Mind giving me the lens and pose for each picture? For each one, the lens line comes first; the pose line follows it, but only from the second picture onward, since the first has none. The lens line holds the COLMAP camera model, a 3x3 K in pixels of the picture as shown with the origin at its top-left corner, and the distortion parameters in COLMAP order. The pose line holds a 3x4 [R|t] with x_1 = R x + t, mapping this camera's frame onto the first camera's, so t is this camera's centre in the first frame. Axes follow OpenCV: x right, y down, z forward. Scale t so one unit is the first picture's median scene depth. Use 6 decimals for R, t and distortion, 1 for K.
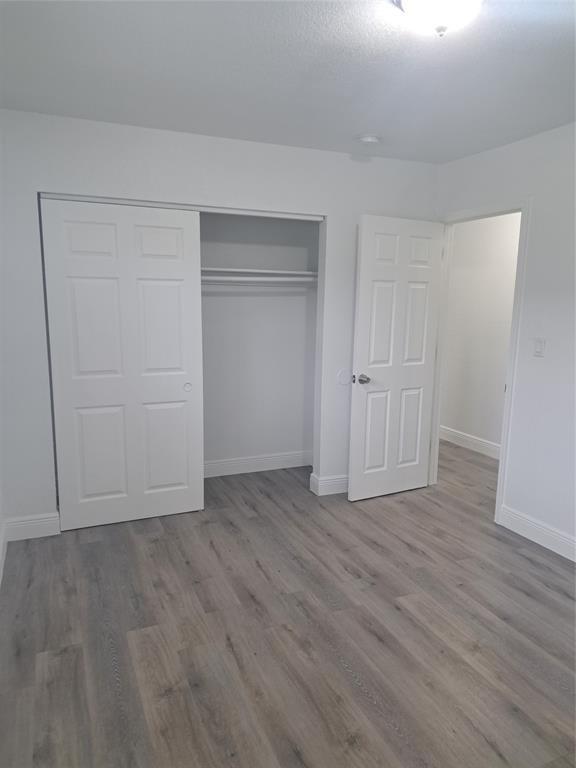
lens RADIAL K [[552.0, 0, 283.6], [0, 552.0, 385.5], [0, 0, 1]] dist [0.040193, -0.015693]
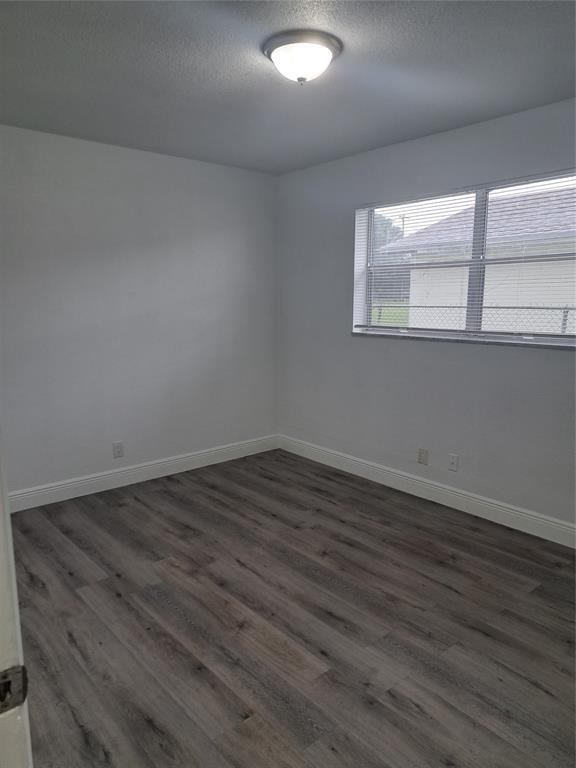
lens RADIAL K [[552.0, 0, 288.0], [0, 552.0, 384.6], [0, 0, 1]] dist [0.040193, -0.015693]
pose [[-0.952699, 0.035443, -0.301841, 0.503673], [-0.061700, 0.949937, 0.306288, -0.239762], [0.297585, 0.310424, -0.902818, 1.641180]]
